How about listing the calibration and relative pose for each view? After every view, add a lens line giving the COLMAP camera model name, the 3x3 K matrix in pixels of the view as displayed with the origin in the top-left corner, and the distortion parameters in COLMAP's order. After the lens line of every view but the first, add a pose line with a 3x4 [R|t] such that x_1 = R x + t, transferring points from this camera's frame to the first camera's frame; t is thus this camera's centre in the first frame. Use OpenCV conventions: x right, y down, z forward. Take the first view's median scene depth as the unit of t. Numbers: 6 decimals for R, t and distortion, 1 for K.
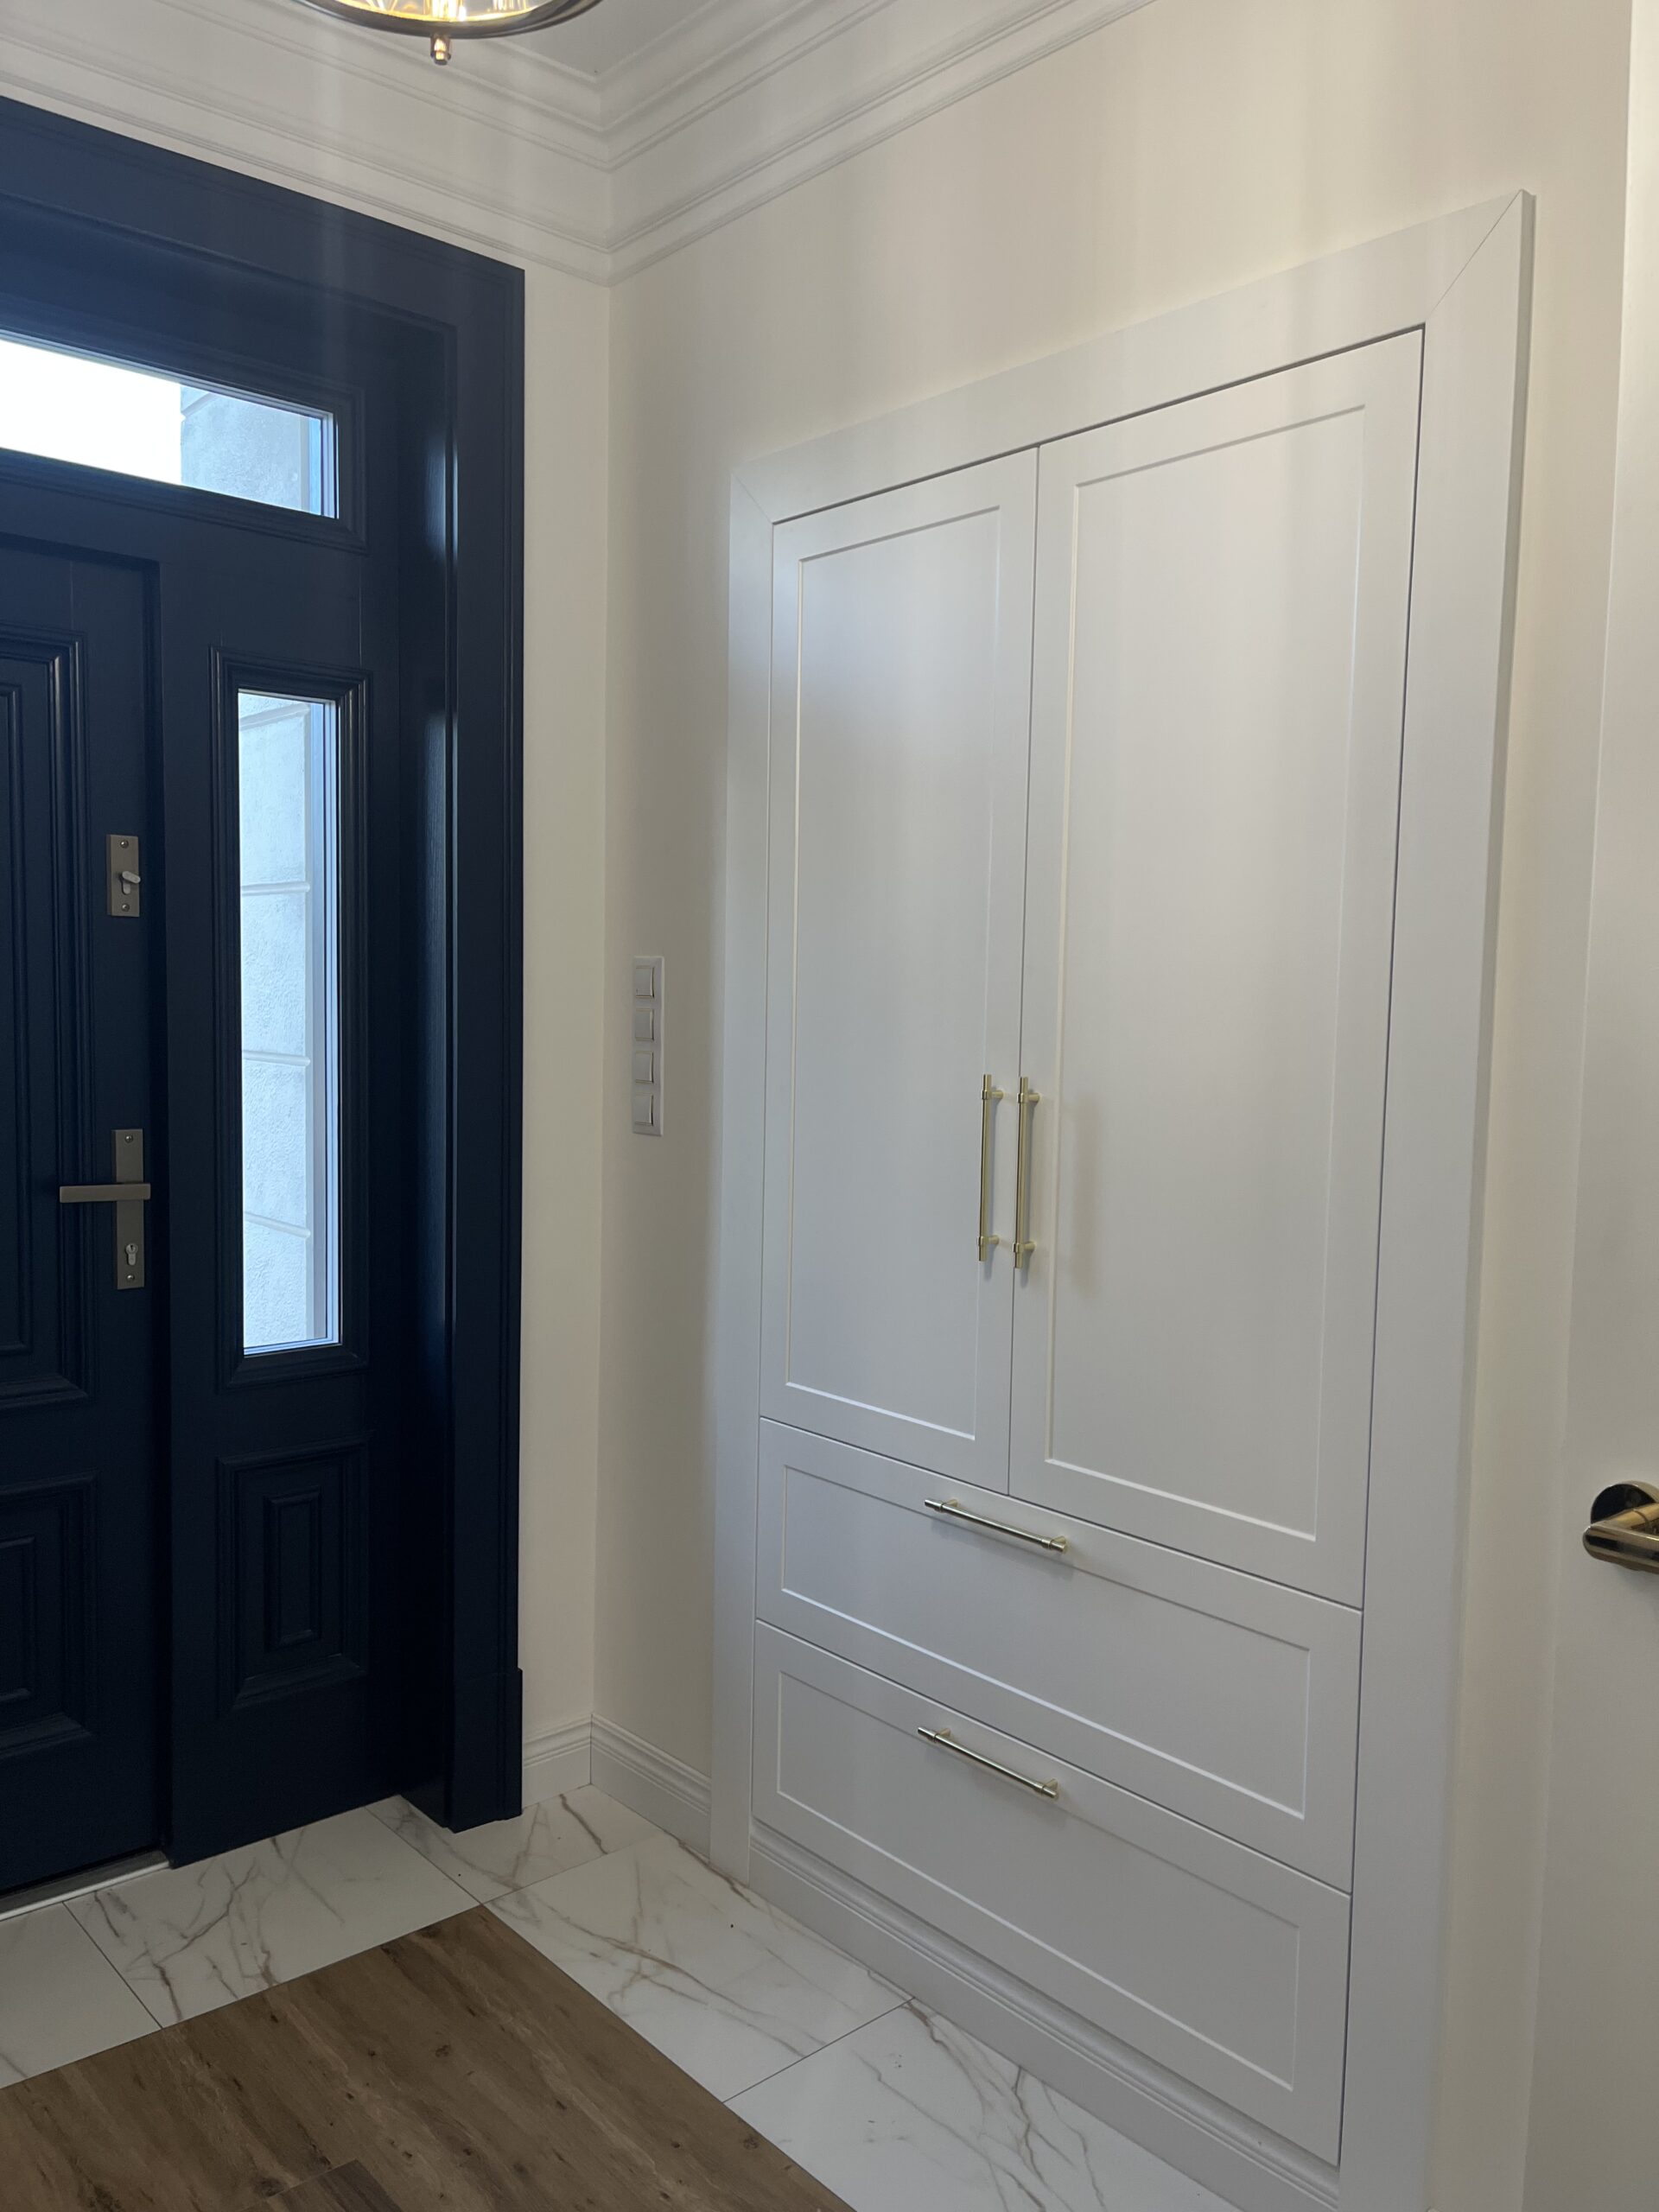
lens RADIAL K [[1702.6, 0, 829.5], [0, 1702.6, 1106.0], [0, 0, 1]] dist [0.140078, -0.170958]
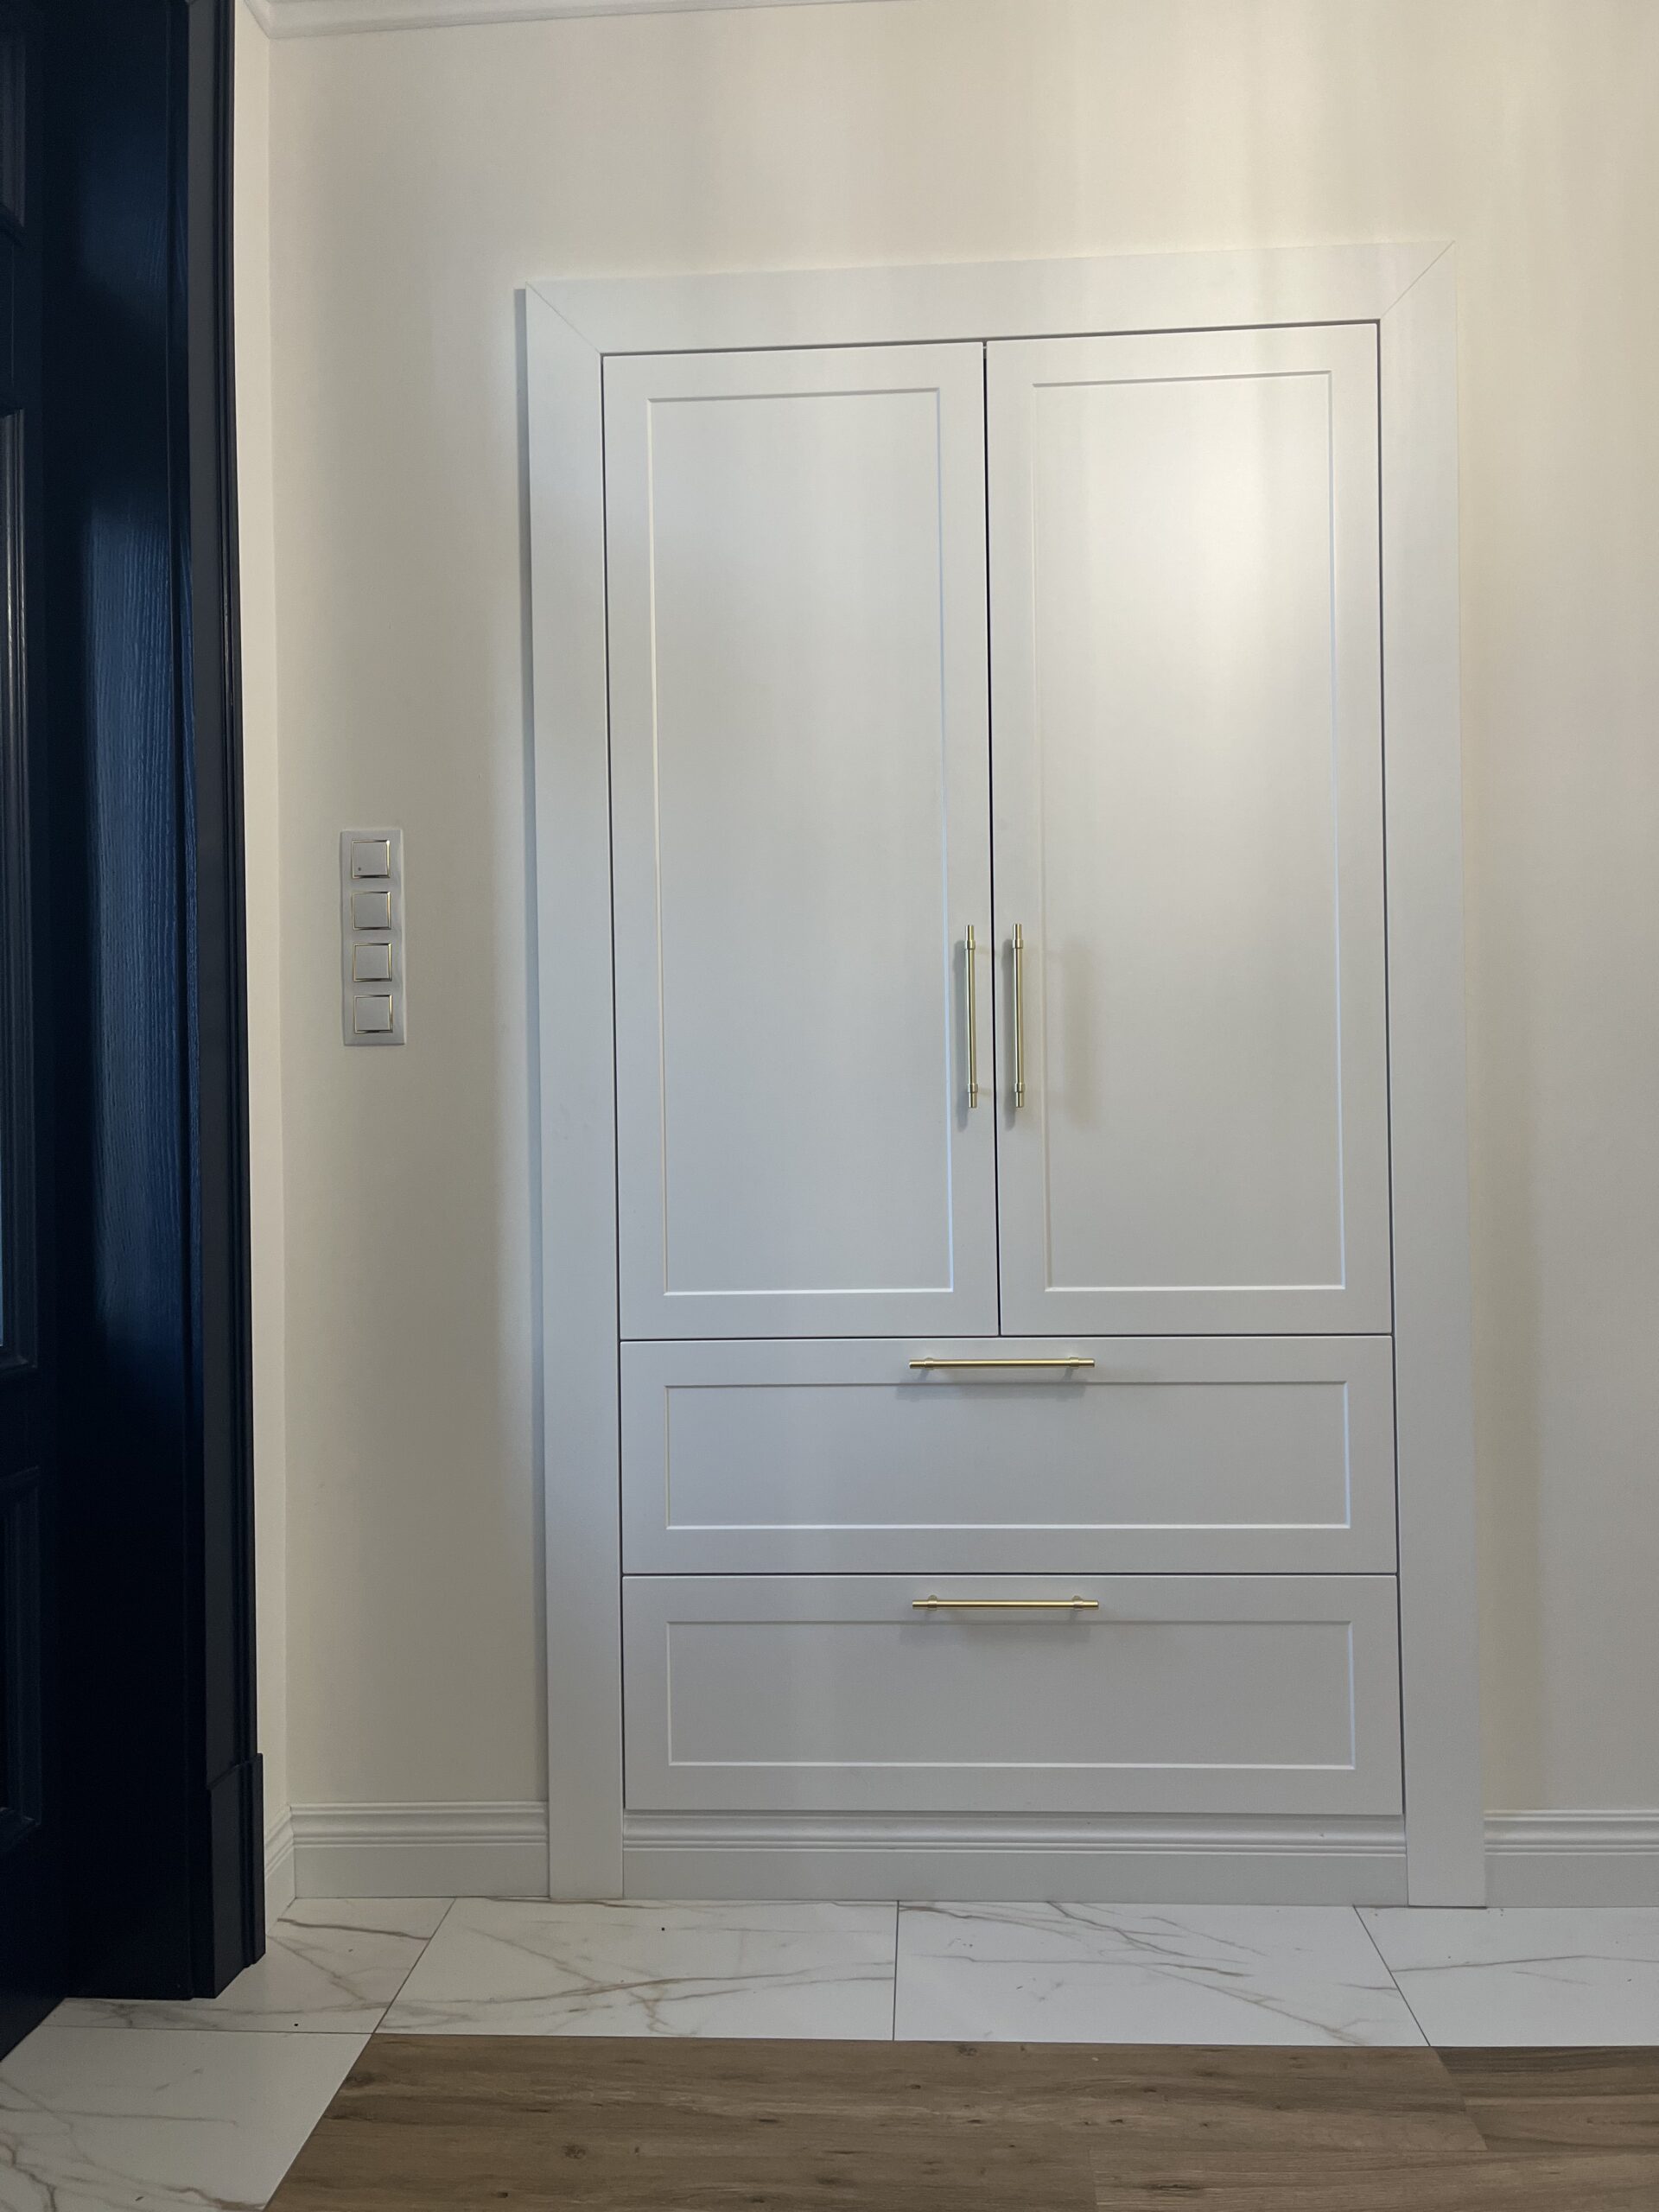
lens RADIAL K [[1702.6, 0, 829.5], [0, 1702.6, 1106.0], [0, 0, 1]] dist [0.140078, -0.170958]
pose [[0.692670, -0.014100, 0.721117, -0.699070], [0.079015, 0.995275, -0.056438, 0.138941], [-0.716913, 0.096072, 0.690511, 0.352185]]
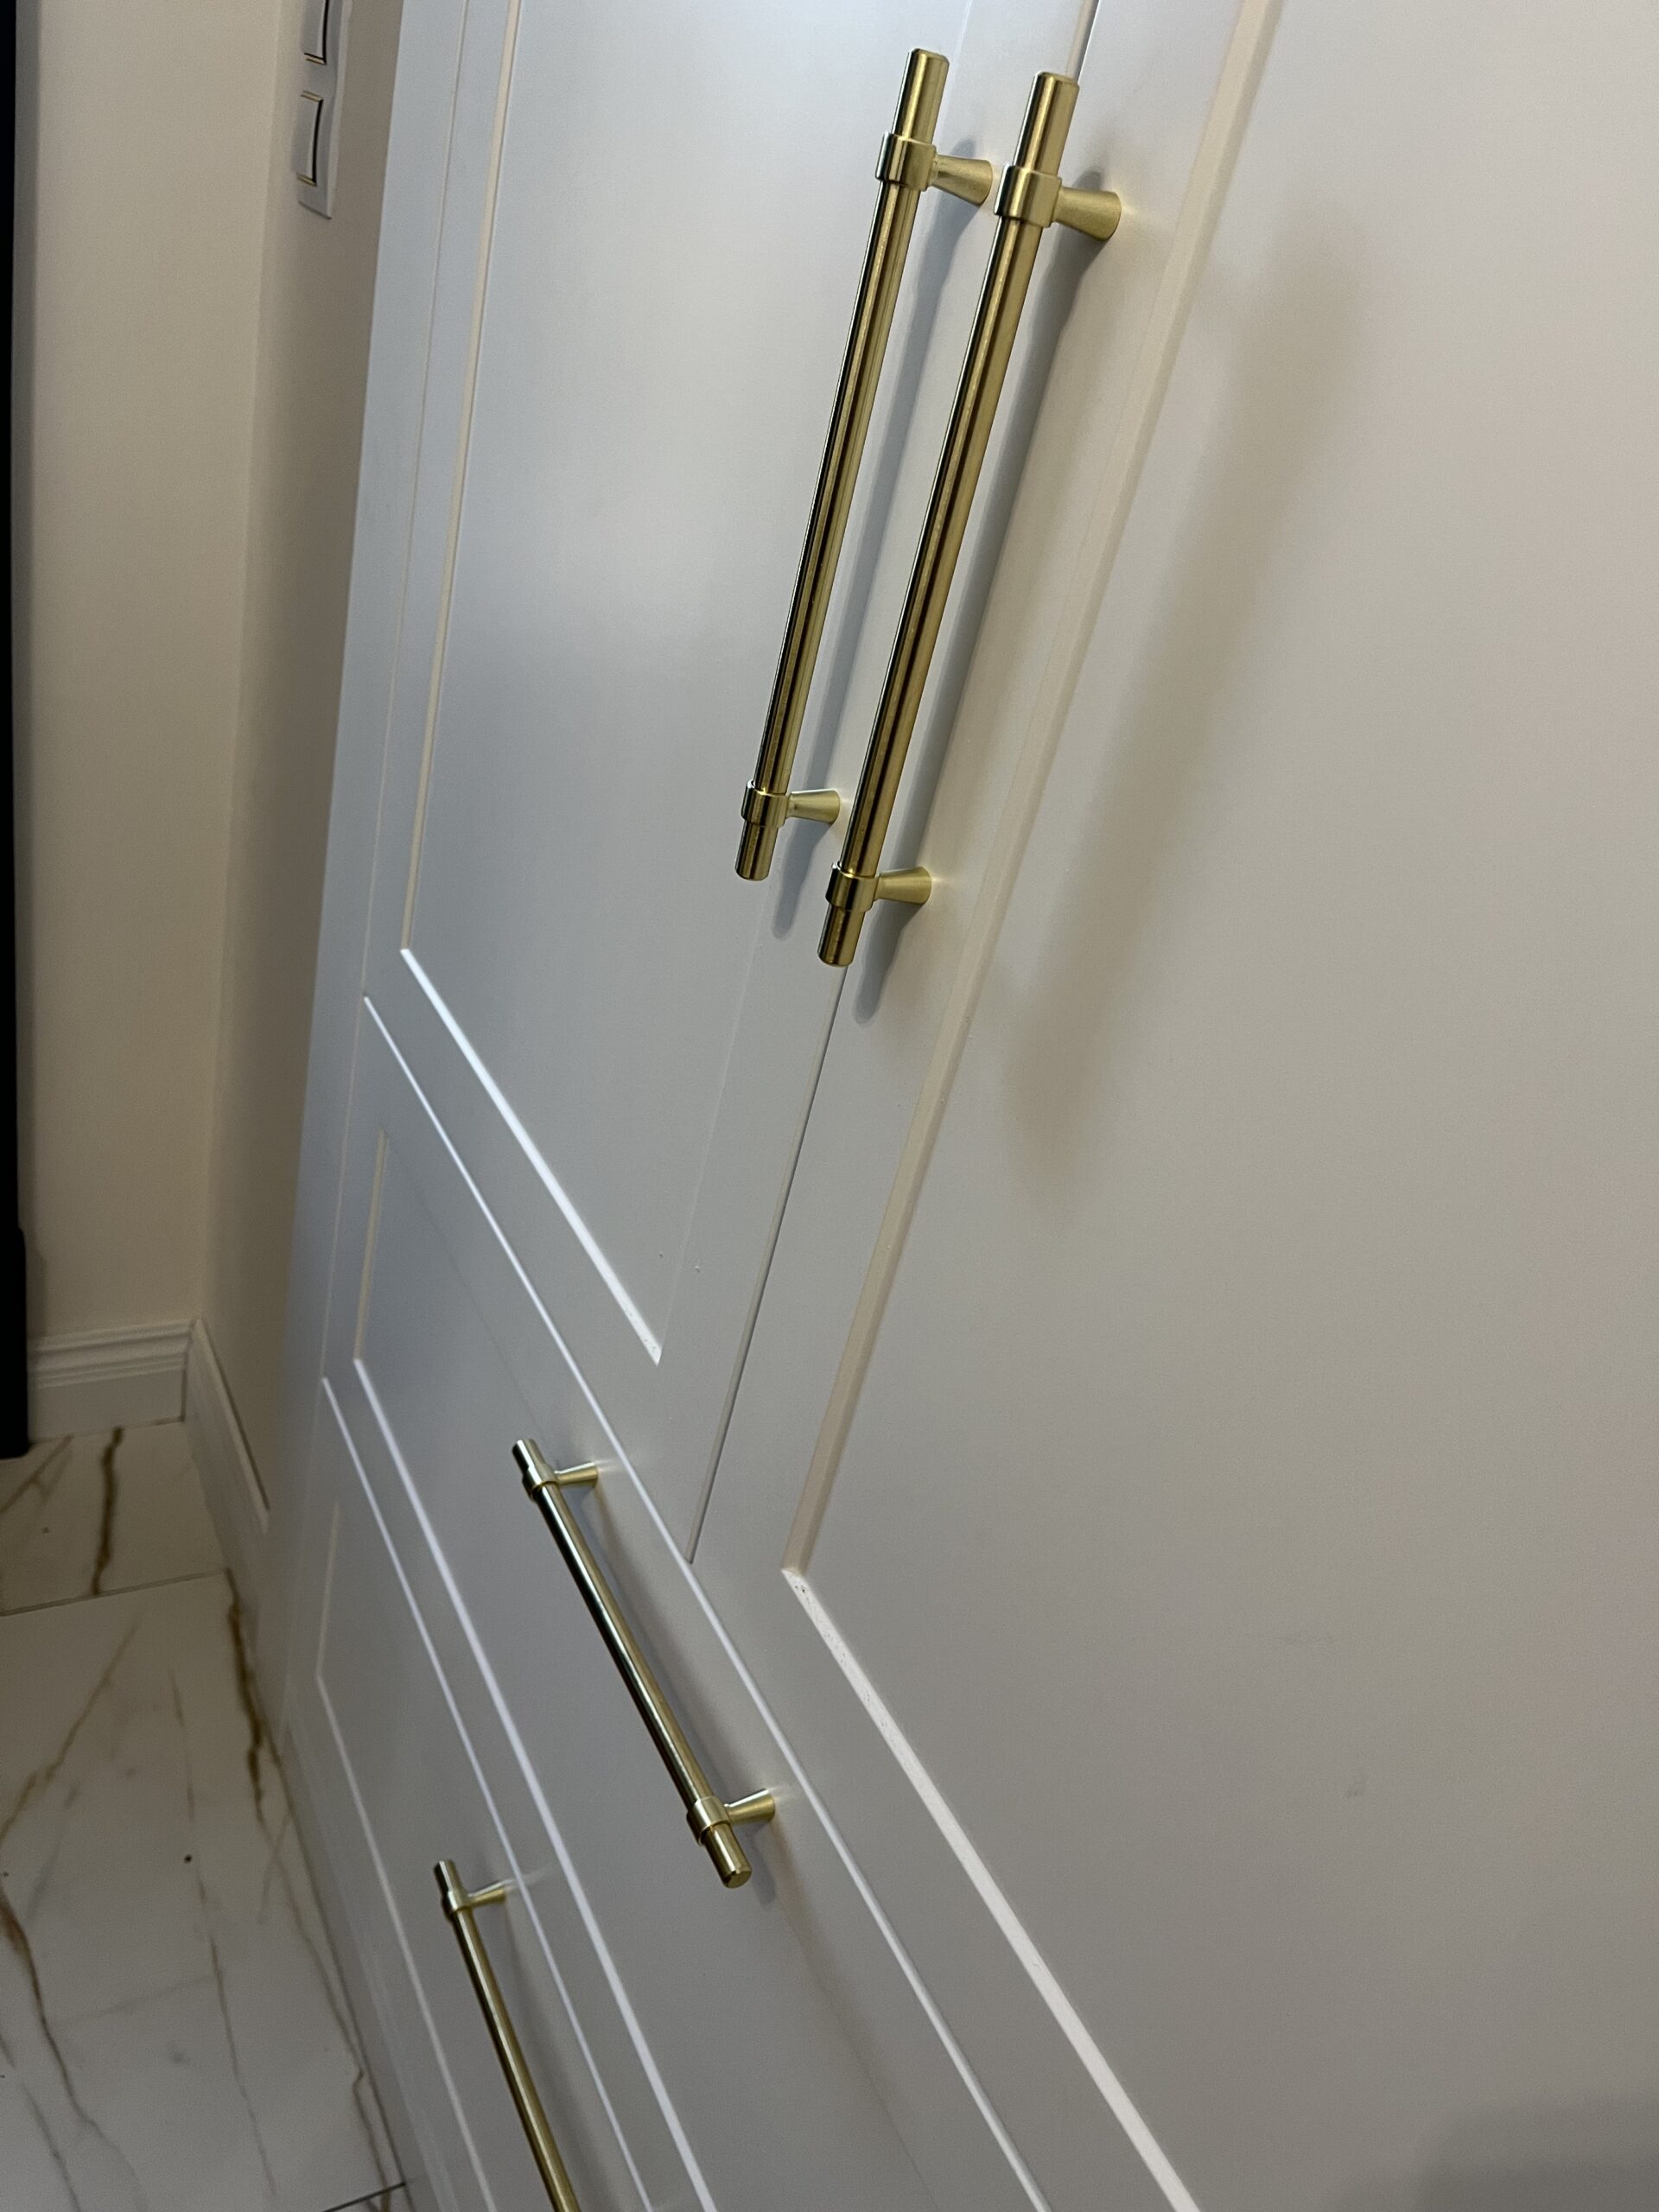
lens RADIAL K [[1702.6, 0, 829.5], [0, 1702.6, 1106.0], [0, 0, 1]] dist [0.140078, -0.170958]
pose [[0.954495, 0.281902, -0.097313, 0.133235], [-0.221123, 0.887933, 0.403335, 0.012396], [0.200109, -0.363463, 0.909863, 0.728219]]
